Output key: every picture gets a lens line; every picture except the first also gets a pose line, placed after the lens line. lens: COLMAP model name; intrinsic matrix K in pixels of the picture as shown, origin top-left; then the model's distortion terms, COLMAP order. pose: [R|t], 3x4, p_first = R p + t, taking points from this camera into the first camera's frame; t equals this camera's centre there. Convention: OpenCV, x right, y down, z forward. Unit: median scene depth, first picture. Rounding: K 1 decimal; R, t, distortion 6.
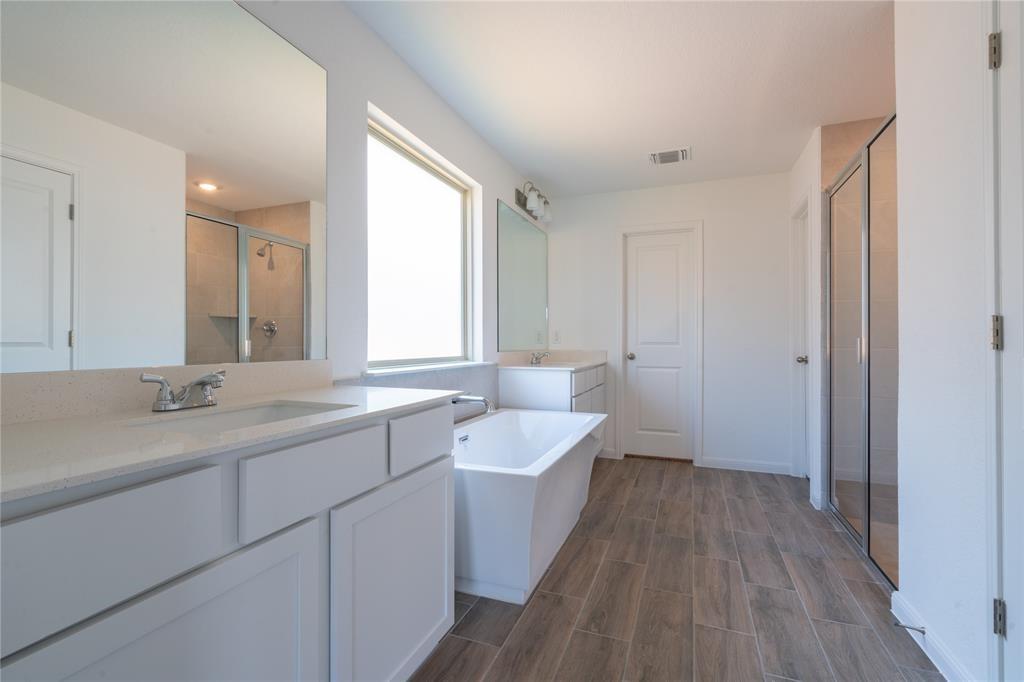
lens RADIAL K [[465.2, 0, 510.4], [0, 465.2, 343.7], [0, 0, 1]] dist [-0.009538, 0.003725]
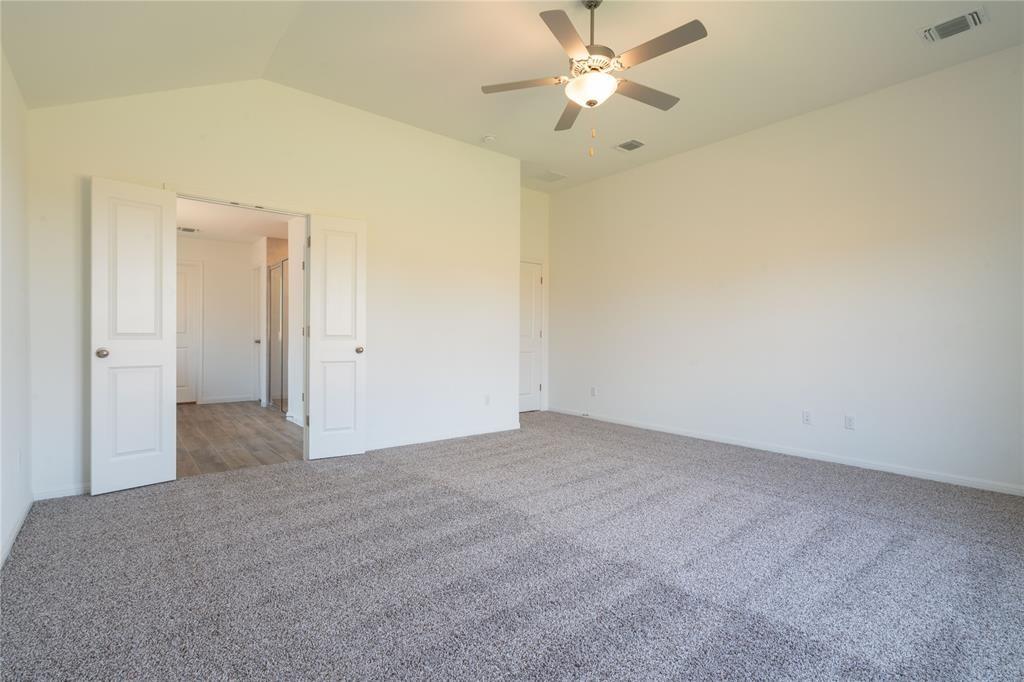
lens RADIAL K [[478.7, 0, 508.3], [0, 478.7, 337.9], [0, 0, 1]] dist [-0.005627, -0.000182]
pose [[0.491201, -0.006292, 0.871024, -0.968112], [-0.009274, 0.999879, 0.012453, -0.027132], [-0.870997, -0.014195, 0.491083, -1.456664]]
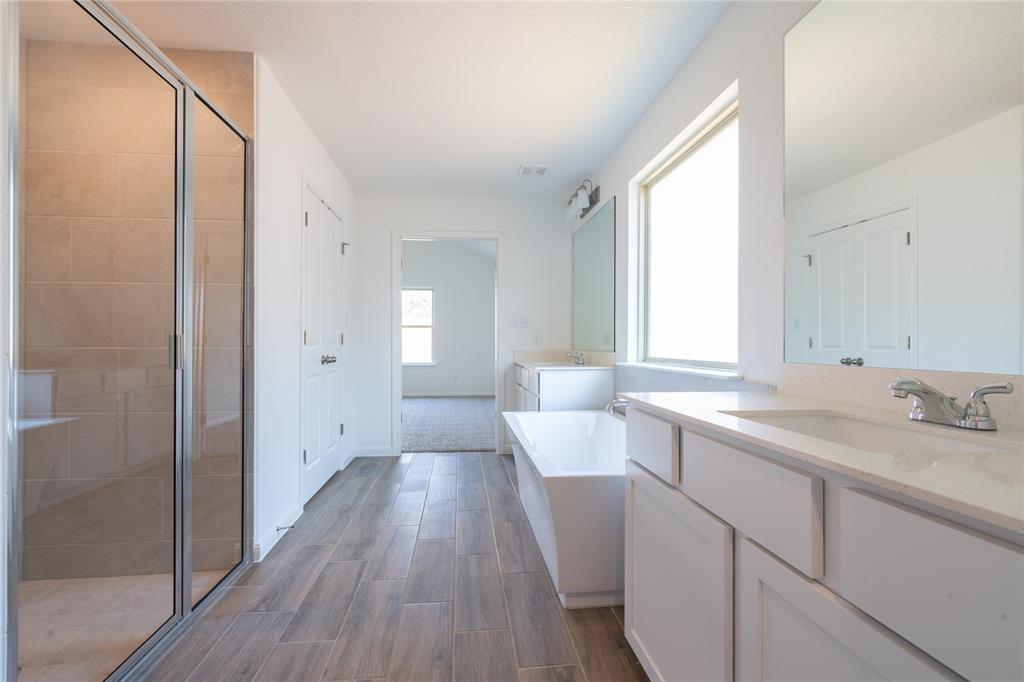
lens RADIAL K [[465.2, 0, 512.1], [0, 465.2, 338.8], [0, 0, 1]] dist [-0.009538, 0.003725]
pose [[-0.886408, -0.008540, -0.462826, 0.563986], [-0.003867, 0.999932, -0.011044, -0.000085], [0.462889, -0.008000, -0.886380, 1.677521]]
